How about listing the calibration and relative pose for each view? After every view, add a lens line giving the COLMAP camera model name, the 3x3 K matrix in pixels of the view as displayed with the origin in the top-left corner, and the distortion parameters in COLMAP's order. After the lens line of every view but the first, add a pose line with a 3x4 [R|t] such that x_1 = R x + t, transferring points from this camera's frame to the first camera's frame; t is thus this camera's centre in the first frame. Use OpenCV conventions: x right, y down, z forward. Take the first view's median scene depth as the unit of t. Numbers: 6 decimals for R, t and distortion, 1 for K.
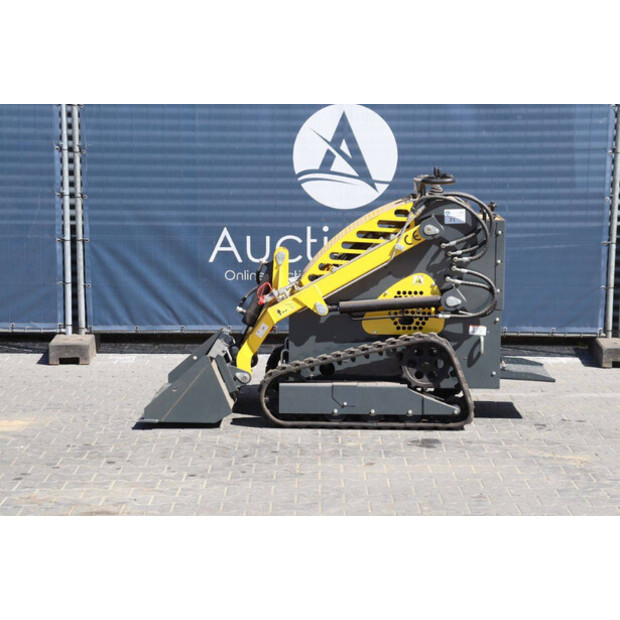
lens RADIAL K [[1472.3, 0, 318.7], [0, 1472.3, 312.8], [0, 0, 1]] dist [0.453861, 0.000000]
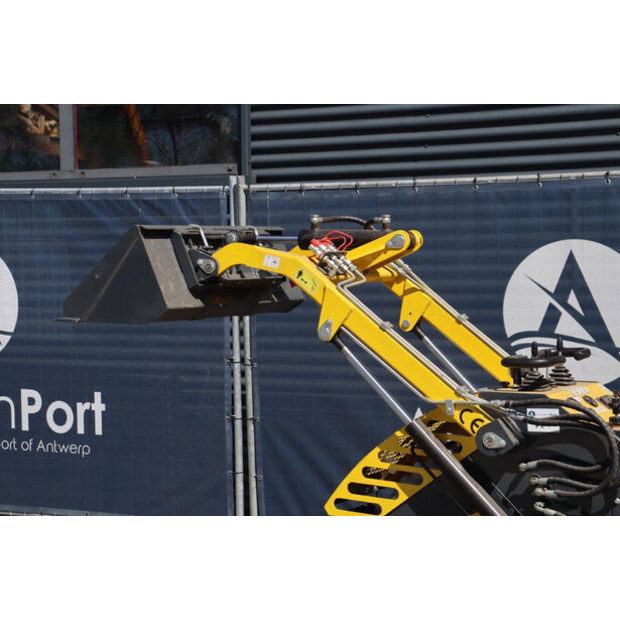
lens RADIAL K [[1472.3, 0, 316.4], [0, 1472.3, 307.3], [0, 0, 1]] dist [0.453861, 0.000000]
pose [[0.884238, 0.002787, -0.467029, 0.293863], [-0.046782, 0.995481, -0.082633, -0.055370], [0.464689, 0.094915, 0.880372, 0.401095]]
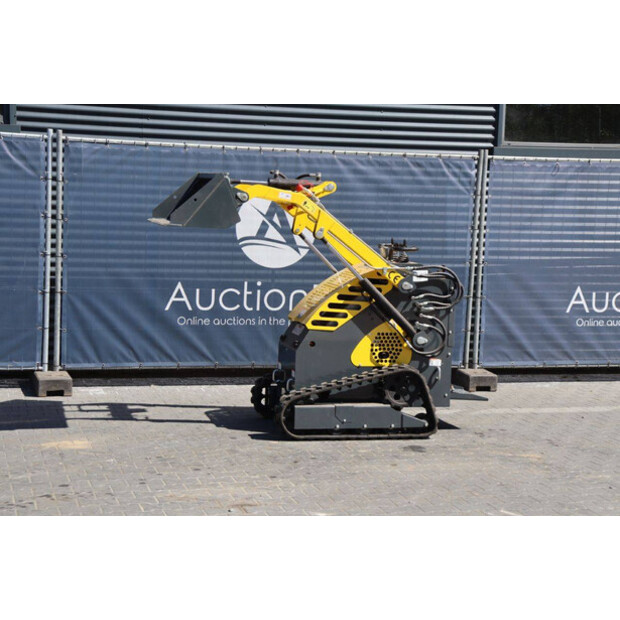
lens RADIAL K [[1287.8, 0, 313.5], [0, 1287.8, 316.1], [0, 0, 1]] dist [0.314114, 0.000000]
pose [[0.963443, -0.000412, 0.267914, -0.302999], [0.008313, 0.999563, -0.028356, 0.002333], [-0.267785, 0.029547, 0.963025, -0.076943]]
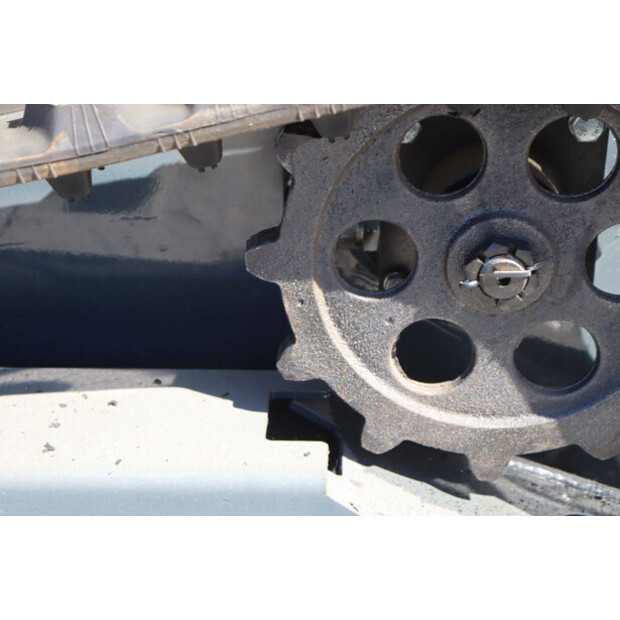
lens RADIAL K [[1472.3, 0, 310.5], [0, 1472.3, 308.8], [0, 0, 1]] dist [0.453861, 0.000000]
pose [[0.999506, -0.000359, -0.031413, 0.061090], [0.010261, 0.948824, 0.315638, 0.003338], [0.029692, -0.315804, 0.948360, 0.880251]]
